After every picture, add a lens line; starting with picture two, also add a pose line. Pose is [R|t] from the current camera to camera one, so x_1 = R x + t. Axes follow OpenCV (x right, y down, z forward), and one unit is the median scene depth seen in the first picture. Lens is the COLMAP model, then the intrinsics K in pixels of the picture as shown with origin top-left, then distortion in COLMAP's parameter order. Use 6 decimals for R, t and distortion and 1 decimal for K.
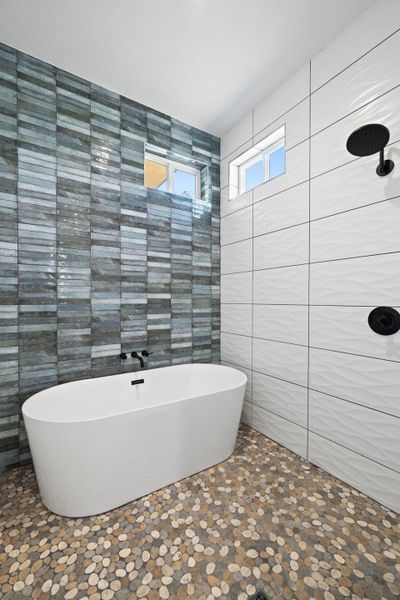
lens RADIAL K [[259.4, 0, 199.1], [0, 259.4, 302.4], [0, 0, 1]] dist [0.002395, 0.000511]
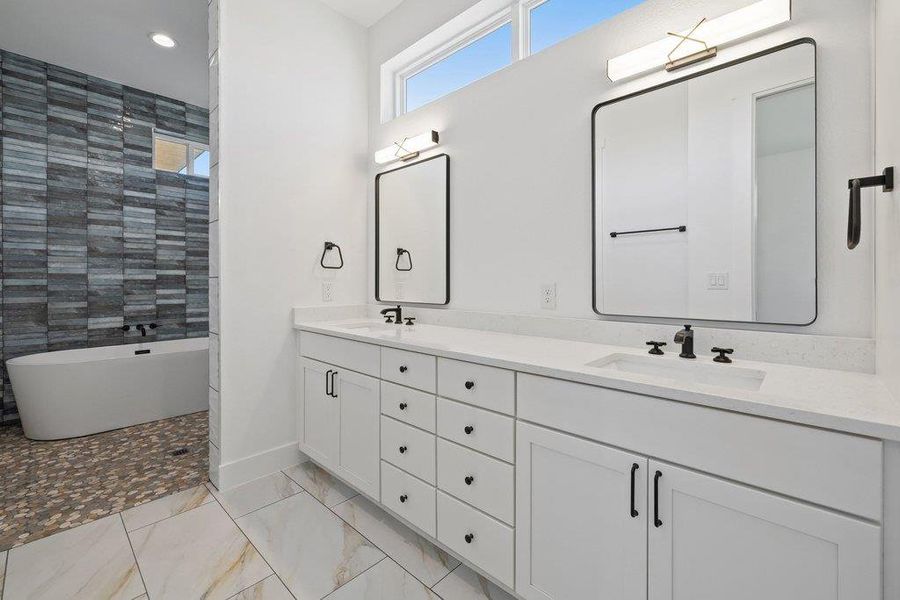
lens RADIAL K [[385.1, 0, 452.3], [0, 385.1, 283.3], [0, 0, 1]] dist [0.000998, -0.000085]
pose [[0.969162, -0.002563, 0.246411, 0.641783], [0.004141, 0.999974, -0.005887, 0.038593], [-0.246389, 0.006725, 0.969148, -0.903213]]
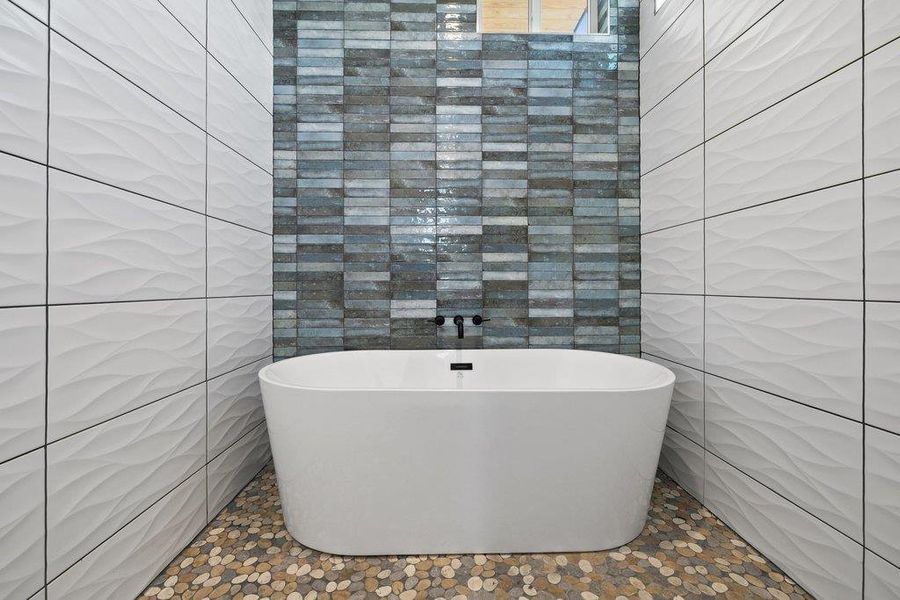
lens RADIAL K [[389.1, 0, 442.7], [0, 389.1, 283.2], [0, 0, 1]] dist [0.002395, 0.000511]
pose [[0.850275, -0.004877, -0.526316, 0.196483], [-0.001925, 0.999922, -0.012374, 0.136484], [0.526335, 0.011534, 0.850199, 0.243605]]
